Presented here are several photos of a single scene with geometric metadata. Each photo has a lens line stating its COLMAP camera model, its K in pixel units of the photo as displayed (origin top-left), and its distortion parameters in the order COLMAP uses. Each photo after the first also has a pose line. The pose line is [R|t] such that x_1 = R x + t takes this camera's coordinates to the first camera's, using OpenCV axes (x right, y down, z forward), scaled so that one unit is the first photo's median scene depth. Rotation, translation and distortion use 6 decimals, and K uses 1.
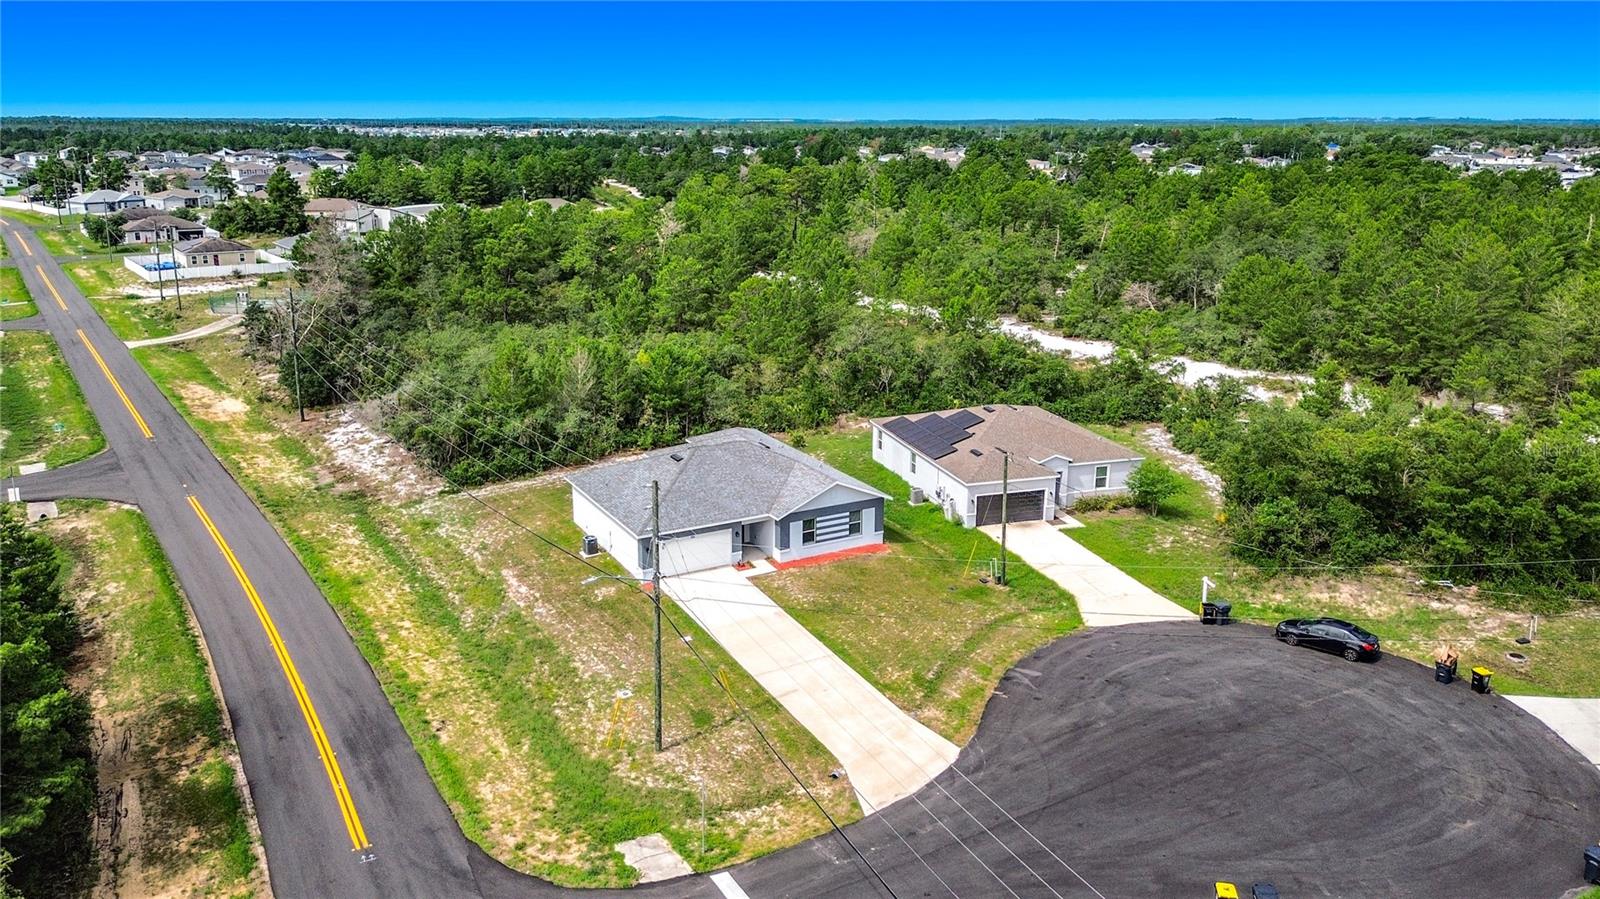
lens RADIAL K [[1137.3, 0, 785.5], [0, 1137.3, 450.5], [0, 0, 1]] dist [0.073112, -0.125177]
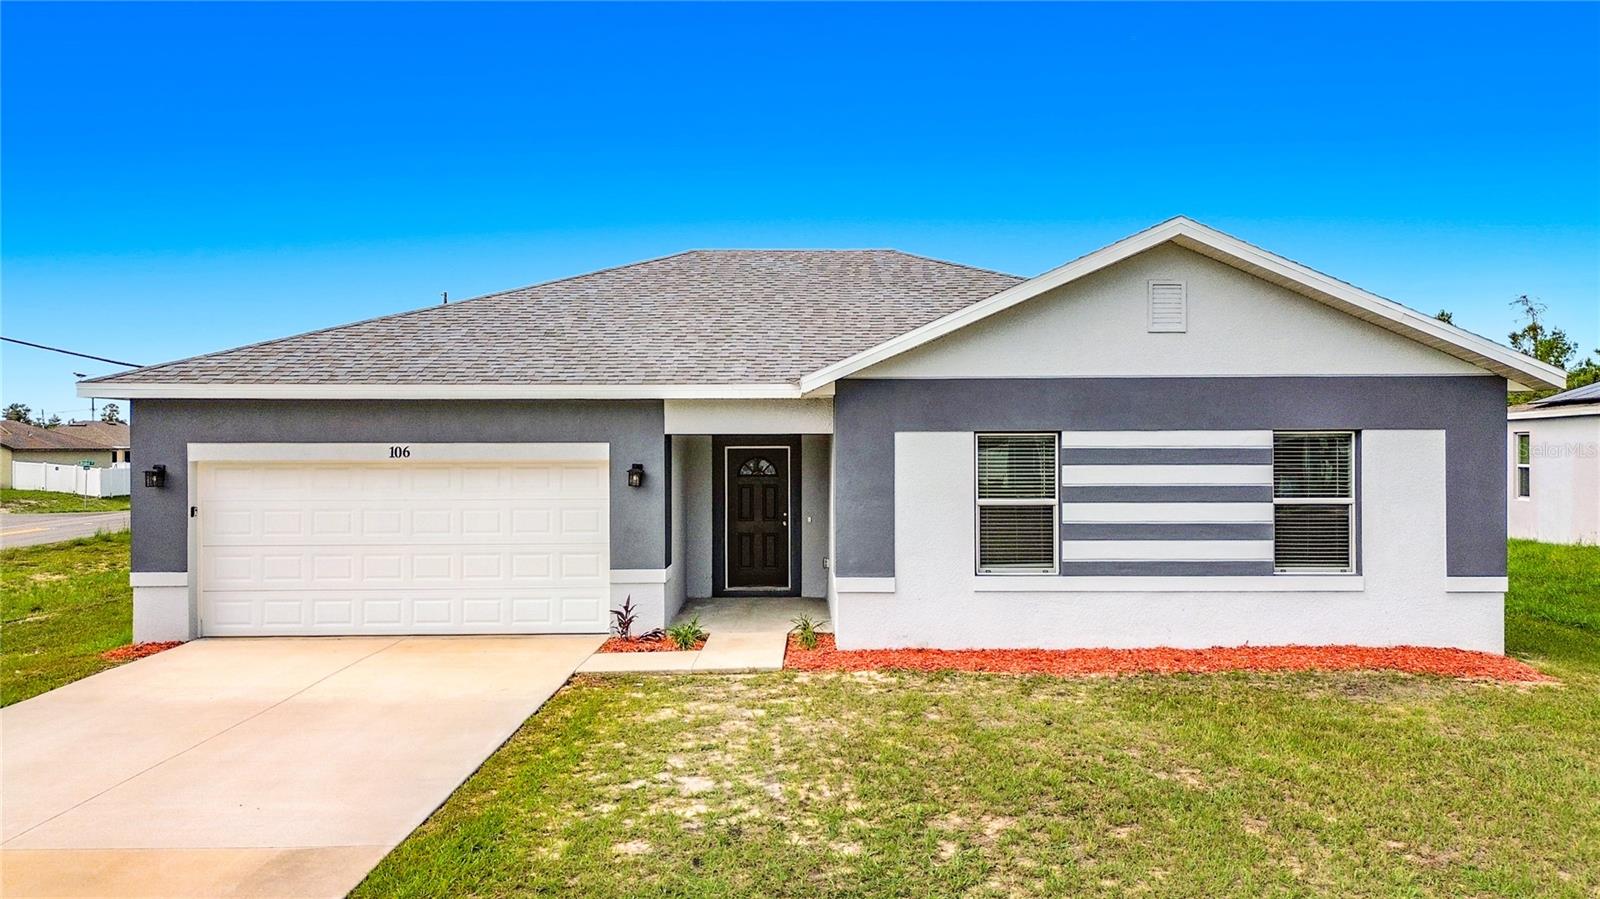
lens RADIAL K [[1161.5, 0, 800.0], [0, 1161.5, 449.5], [0, 0, 1]] dist [0.079882, -0.131495]
pose [[0.879338, -0.004258, -0.476179, 0.078333], [-0.127233, 0.961506, -0.243554, 0.112033], [0.458886, 0.274752, 0.844947, 0.808384]]
